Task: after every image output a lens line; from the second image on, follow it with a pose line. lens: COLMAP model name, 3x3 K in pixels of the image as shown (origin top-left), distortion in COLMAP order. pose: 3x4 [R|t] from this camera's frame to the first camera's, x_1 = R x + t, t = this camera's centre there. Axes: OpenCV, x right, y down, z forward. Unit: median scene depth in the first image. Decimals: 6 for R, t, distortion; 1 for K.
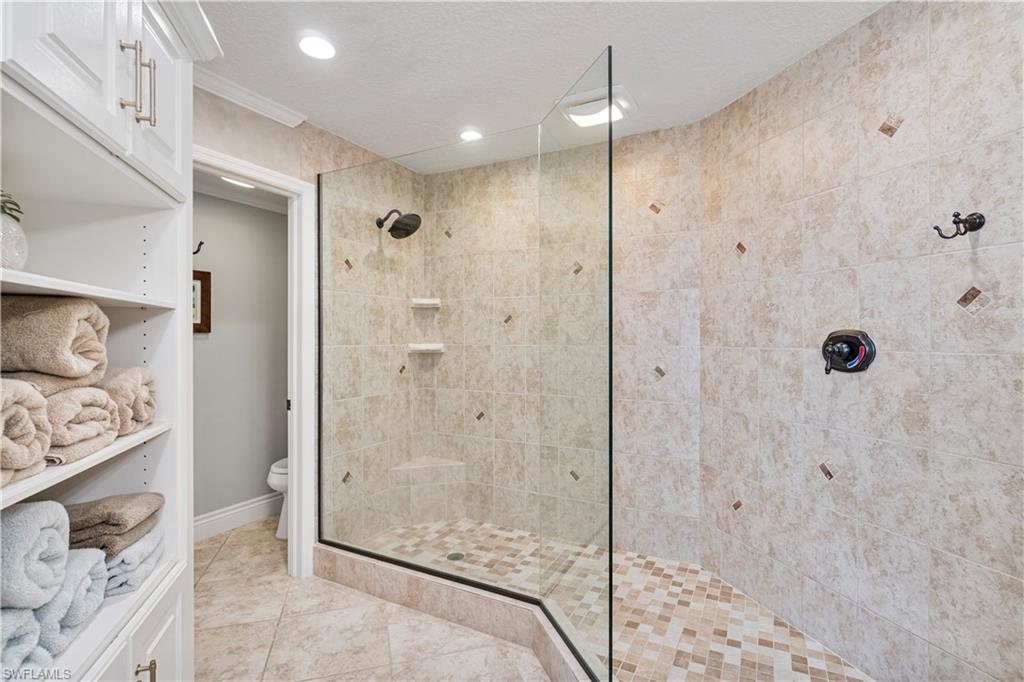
lens RADIAL K [[479.7, 0, 509.4], [0, 479.7, 338.4], [0, 0, 1]] dist [-0.003797, 0.002082]
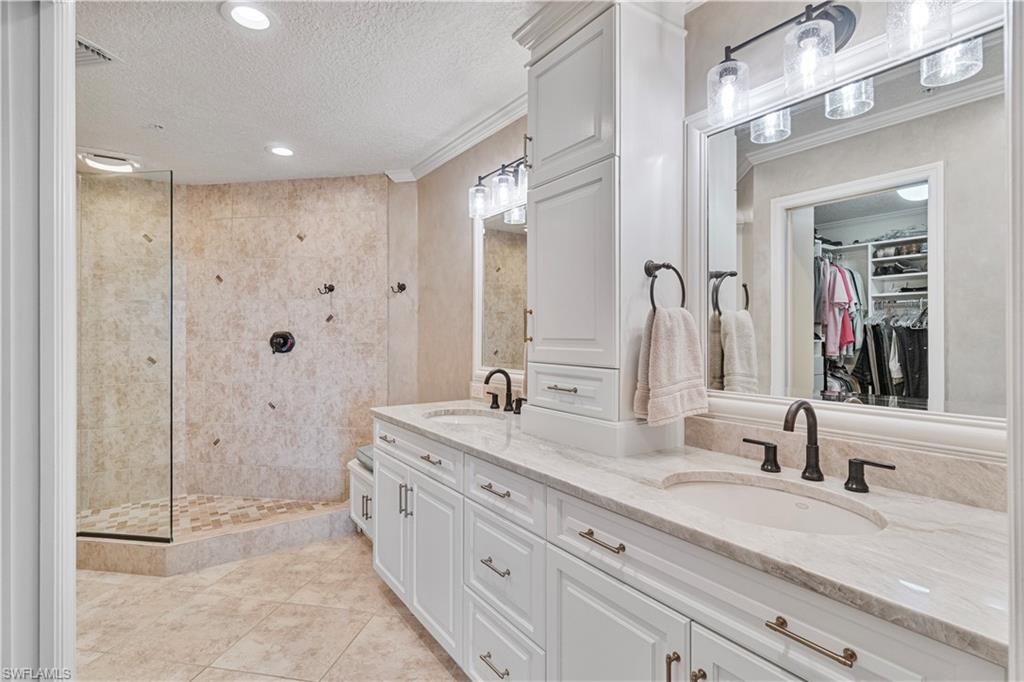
lens RADIAL K [[479.7, 0, 509.4], [0, 479.7, 338.4], [0, 0, 1]] dist [-0.003797, 0.002082]
pose [[0.442569, -0.002154, 0.896732, -0.566550], [-0.000226, 0.999997, 0.002514, 0.005351], [-0.896734, -0.001315, 0.442567, -0.620549]]
